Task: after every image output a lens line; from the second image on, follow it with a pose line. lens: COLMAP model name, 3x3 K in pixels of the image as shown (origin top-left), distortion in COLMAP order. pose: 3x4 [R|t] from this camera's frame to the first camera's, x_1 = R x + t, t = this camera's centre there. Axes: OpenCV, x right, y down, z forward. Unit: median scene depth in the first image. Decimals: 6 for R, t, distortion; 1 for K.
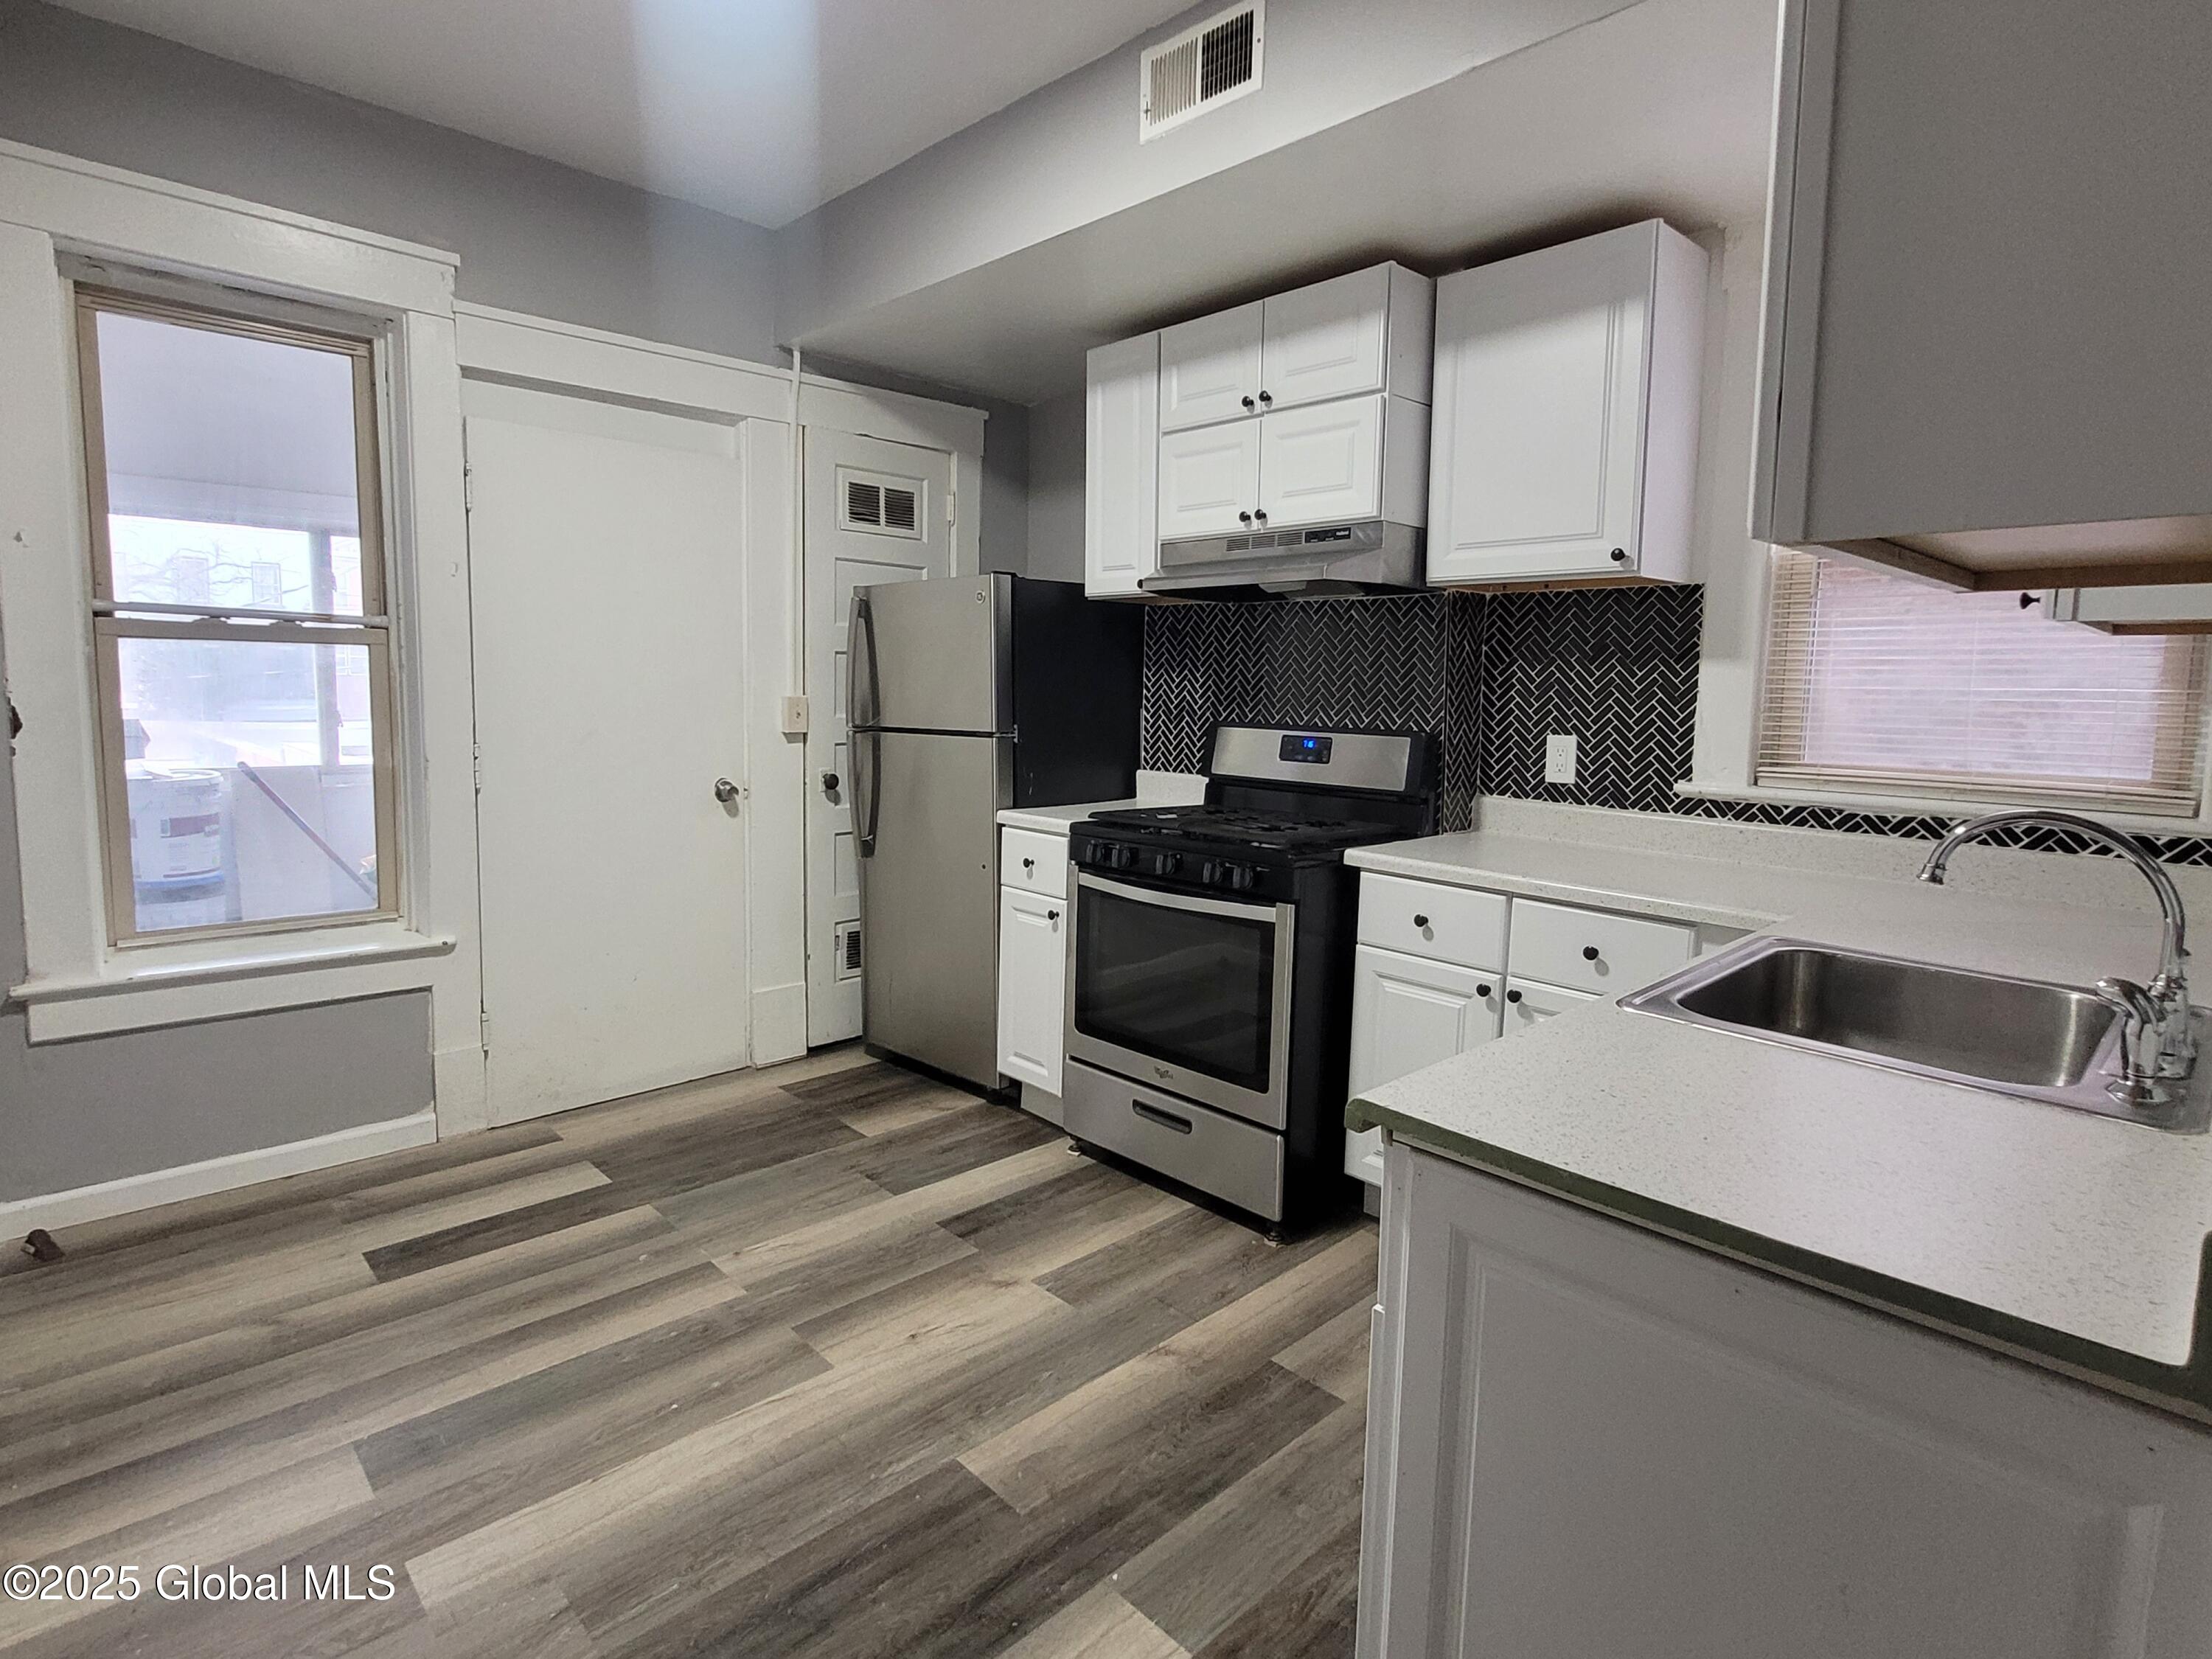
lens RADIAL K [[1146.1, 0, 1093.8], [0, 1146.1, 819.0], [0, 0, 1]] dist [0.005208, -0.003966]
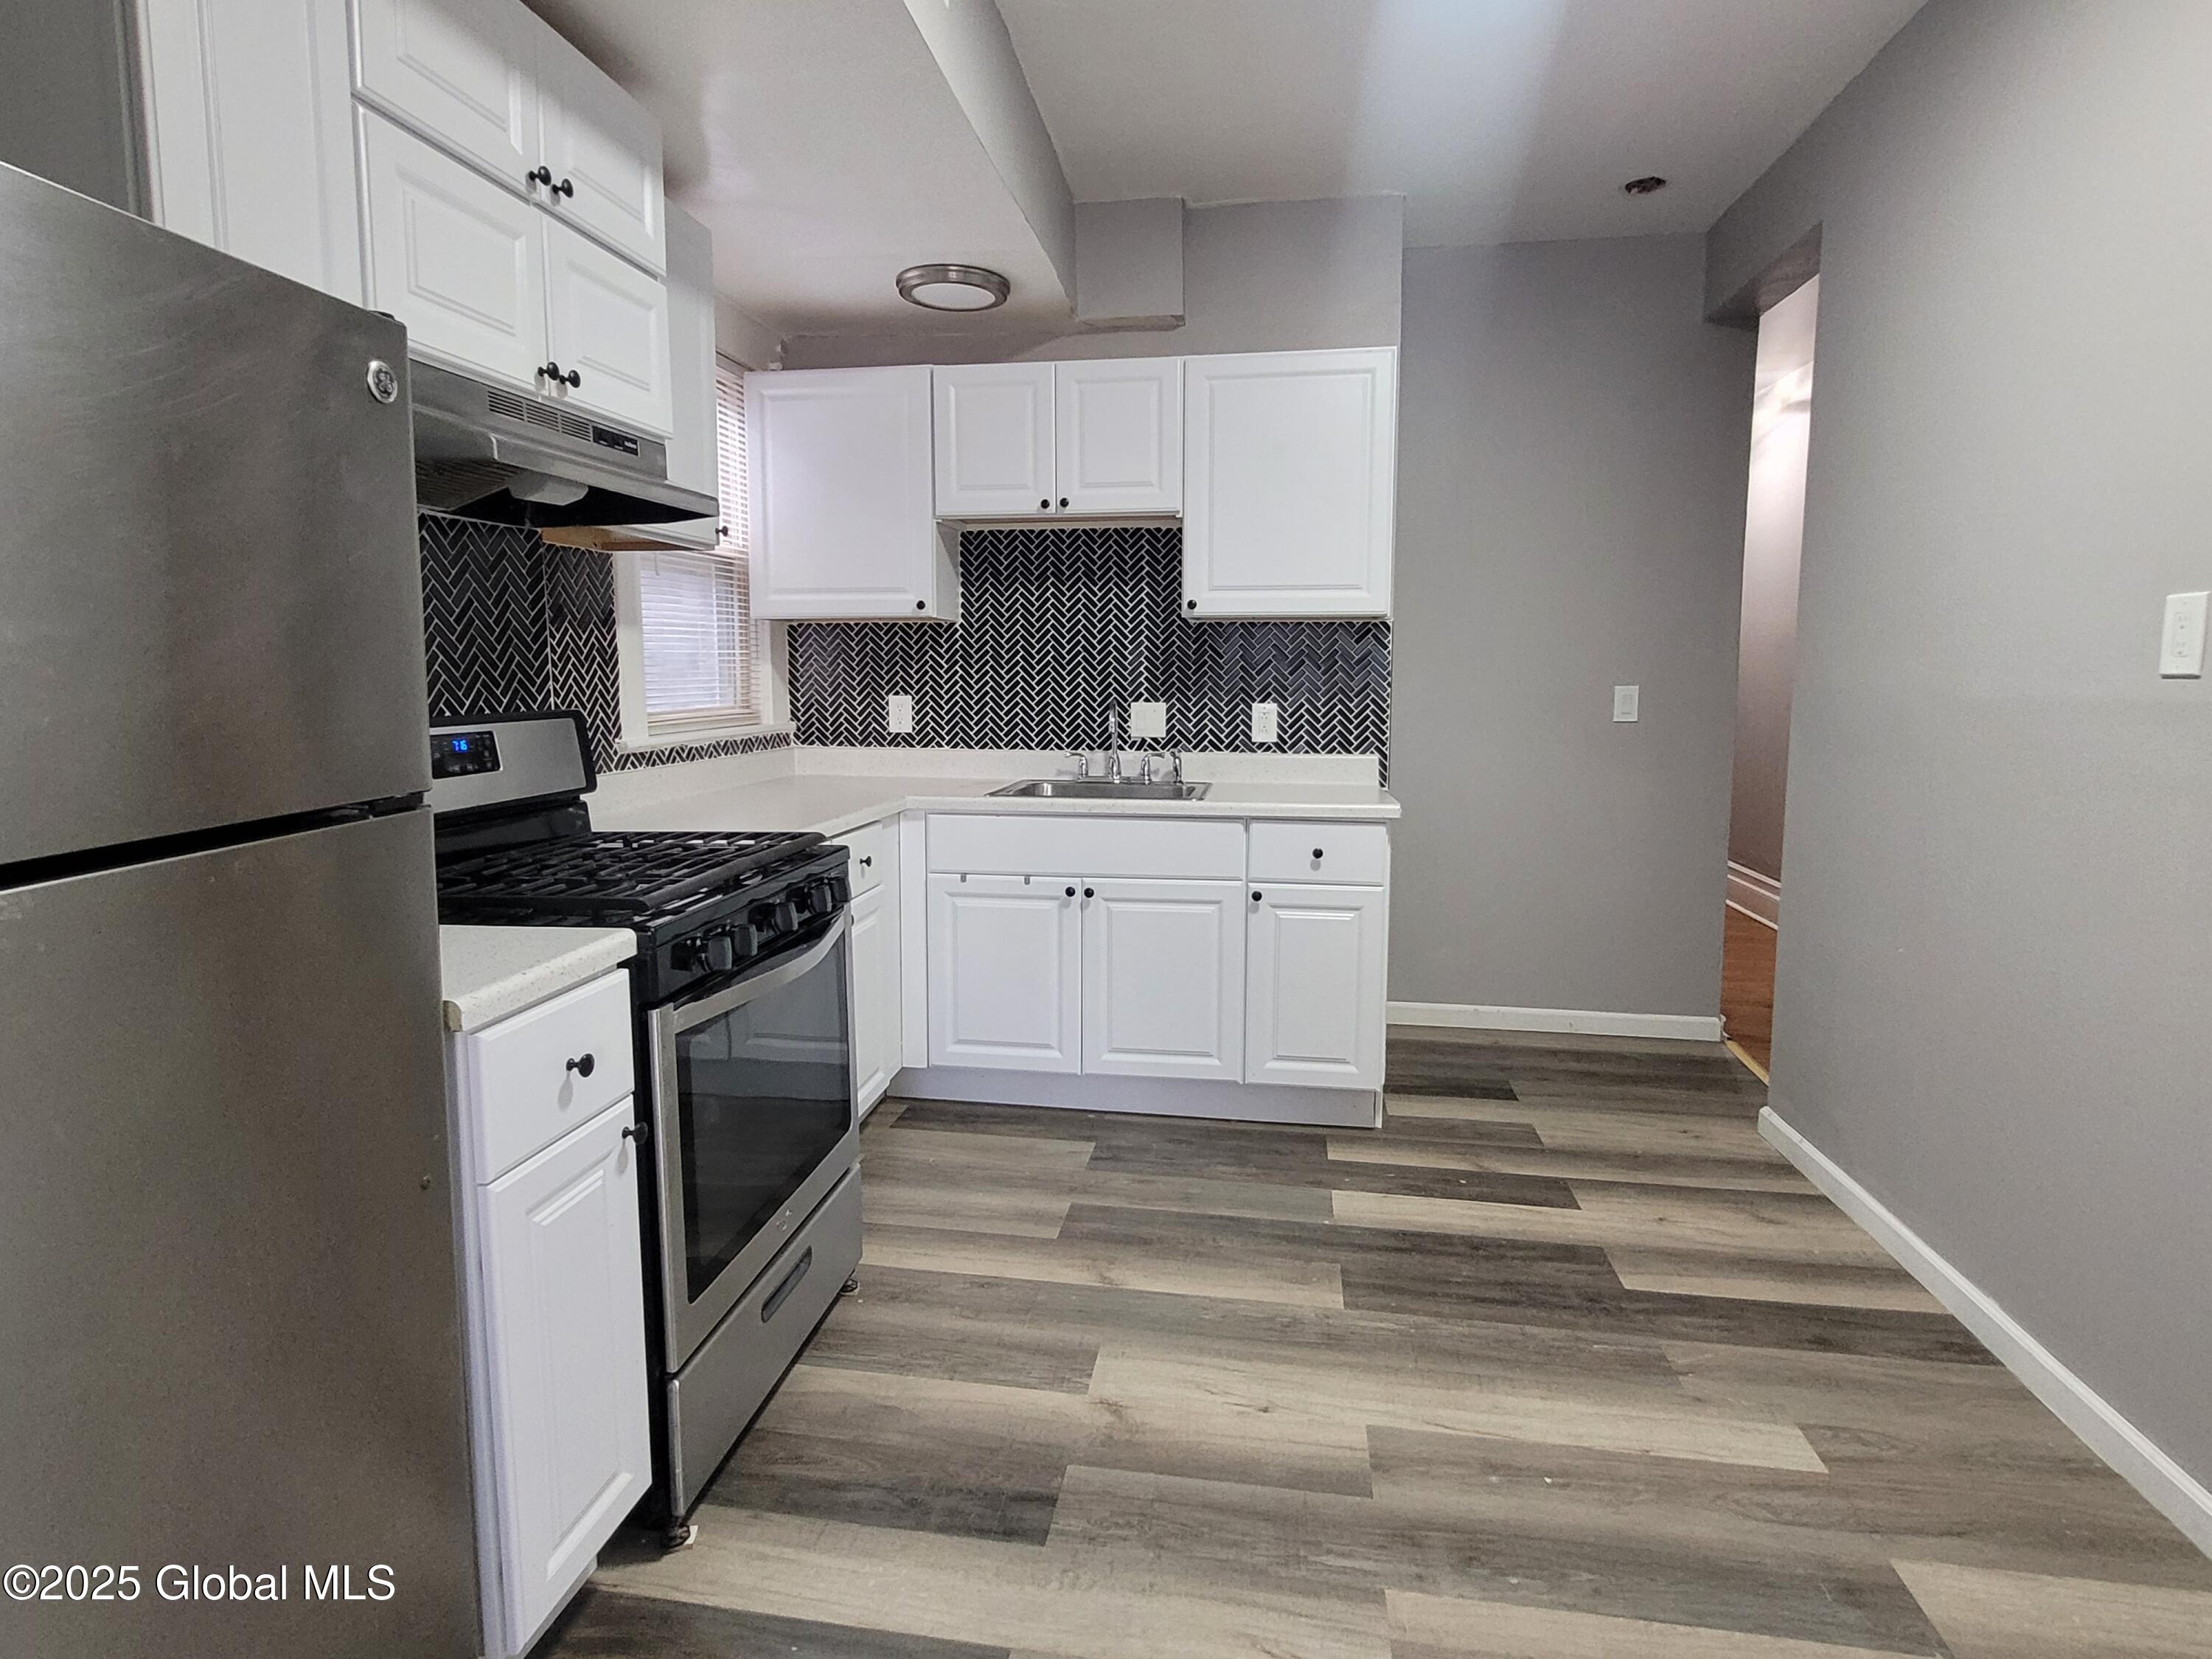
lens RADIAL K [[1146.1, 0, 1094.1], [0, 1146.1, 820.3], [0, 0, 1]] dist [0.005208, -0.003966]
pose [[-0.606674, -0.122914, 0.785390, -0.606103], [0.087288, 0.971700, 0.219498, -0.157319], [-0.790144, 0.201719, -0.578777, 1.301522]]
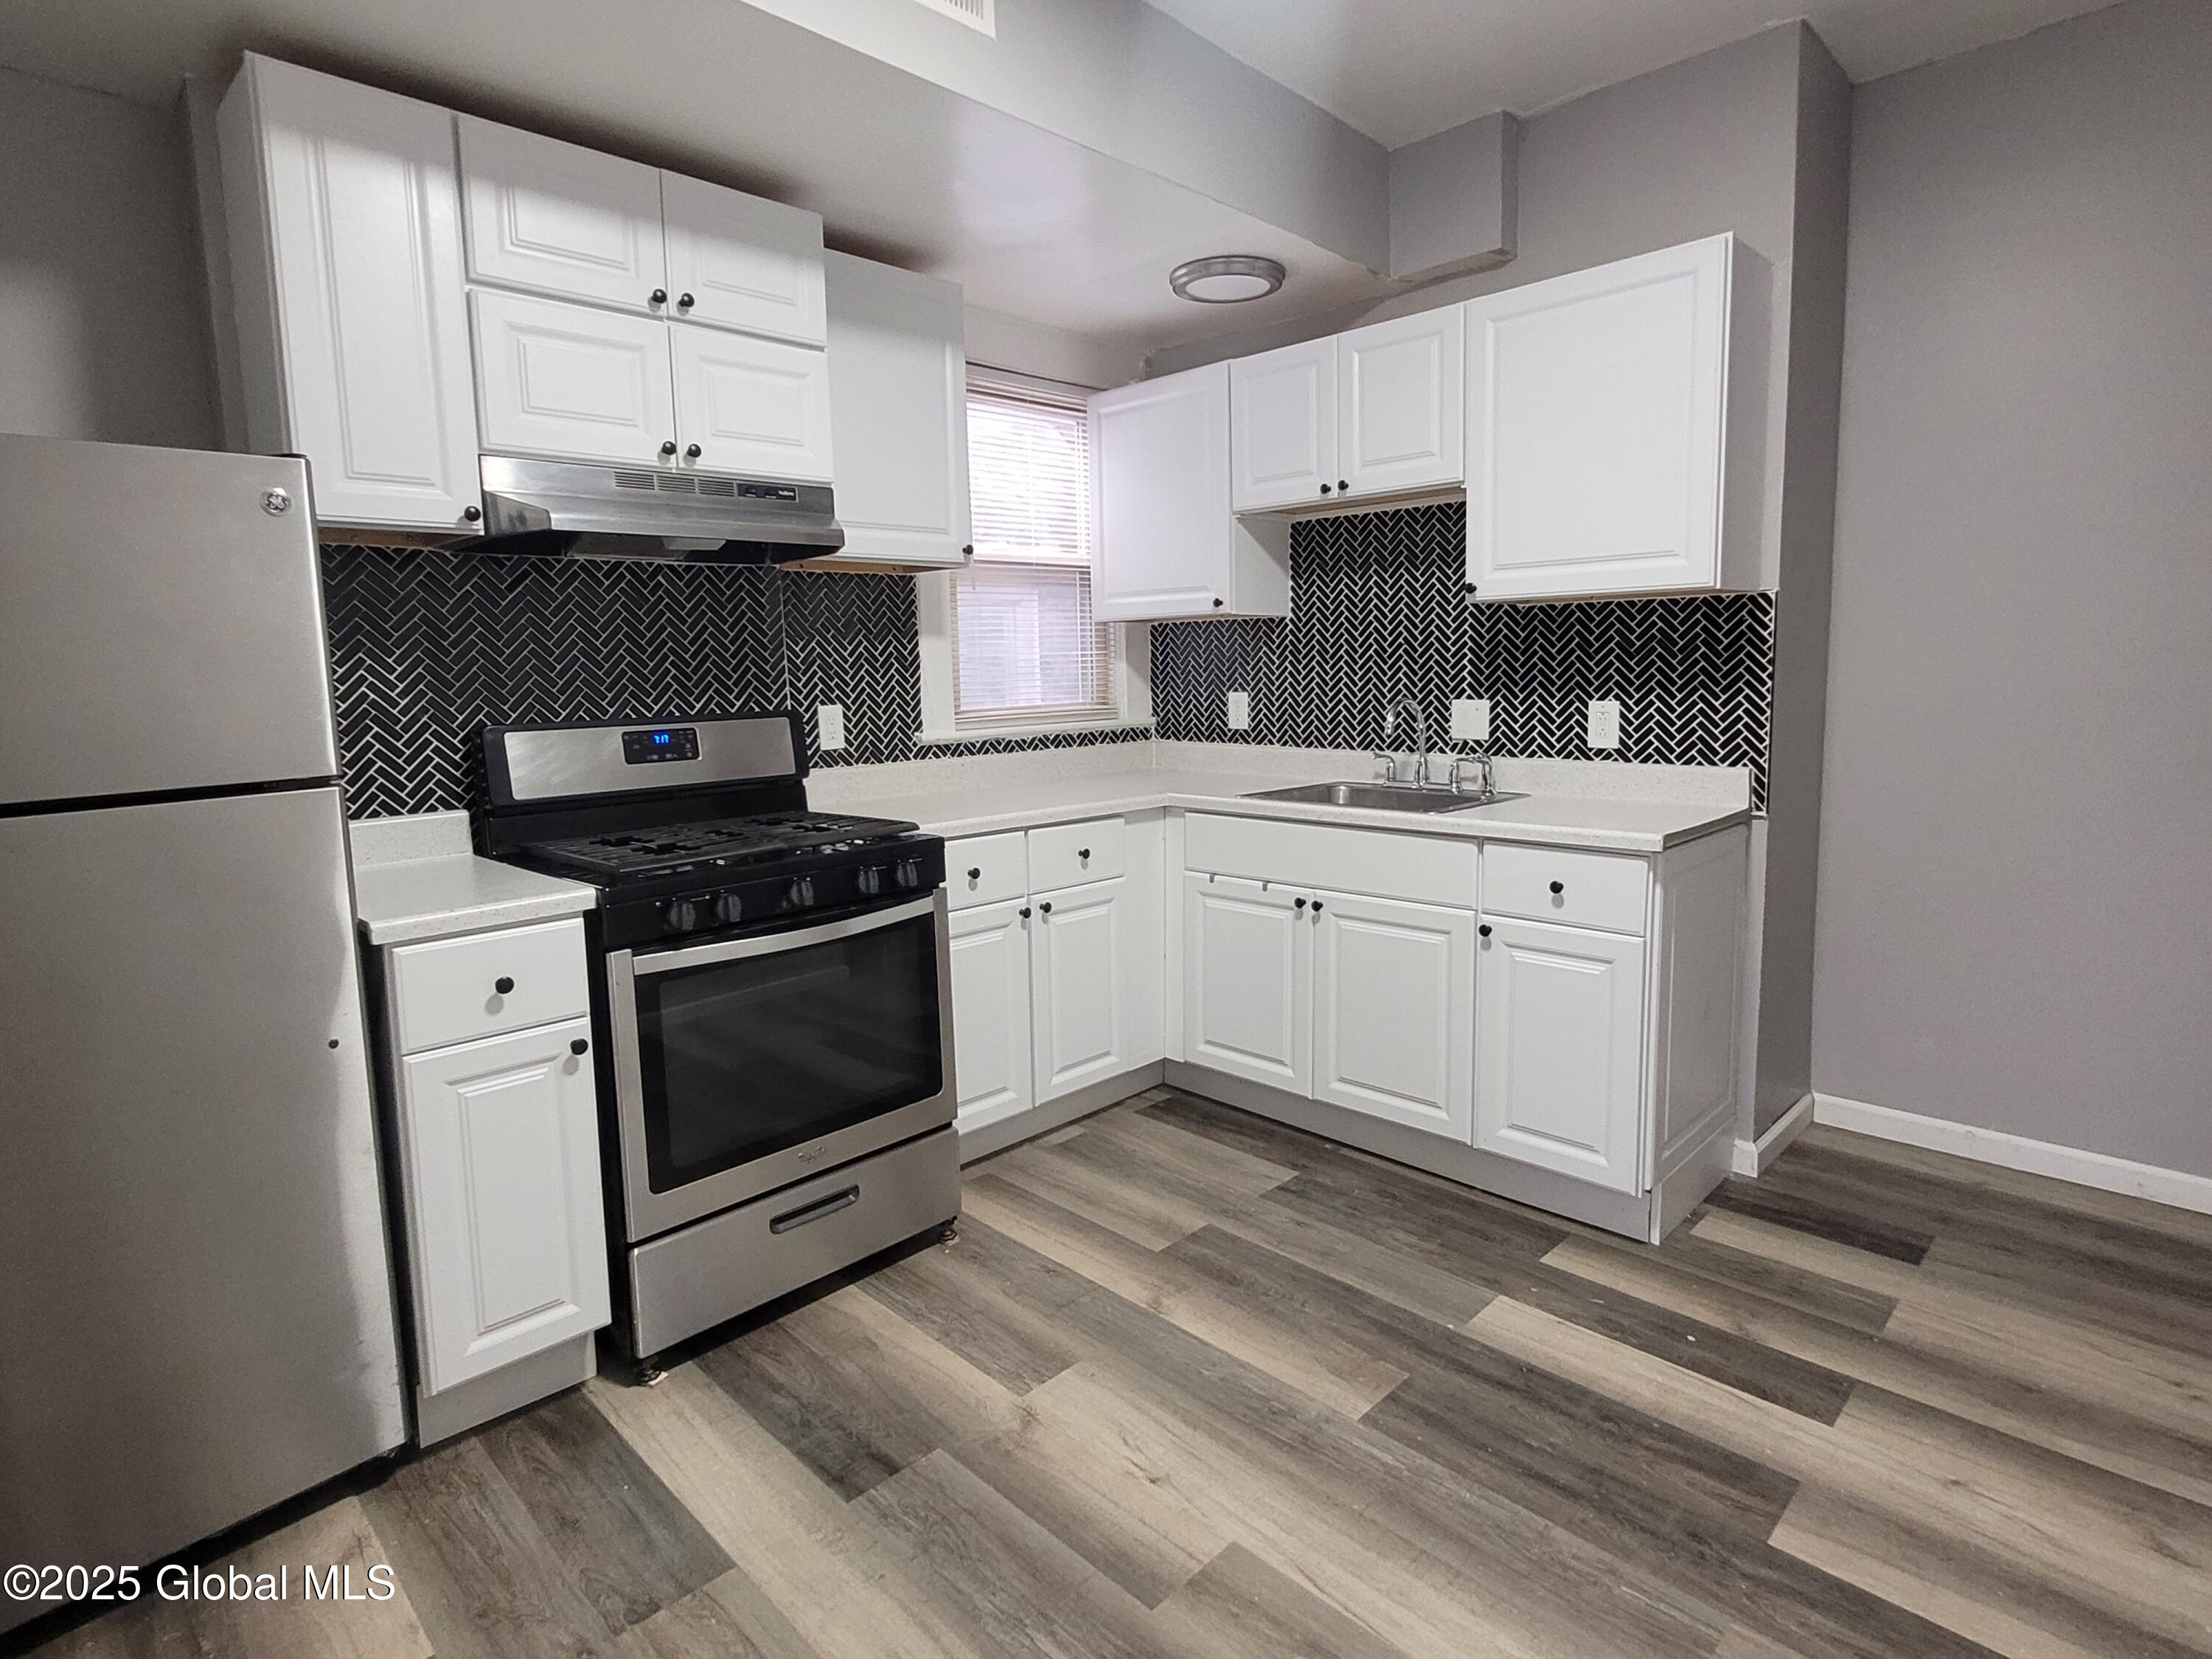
lens RADIAL K [[1146.1, 0, 1096.9], [0, 1146.1, 815.9], [0, 0, 1]] dist [0.005208, -0.003966]
pose [[-0.026056, -0.150277, 0.988301, -0.751001], [0.145087, 0.977600, 0.152475, -0.108648], [-0.989076, 0.147363, -0.003670, 0.837961]]
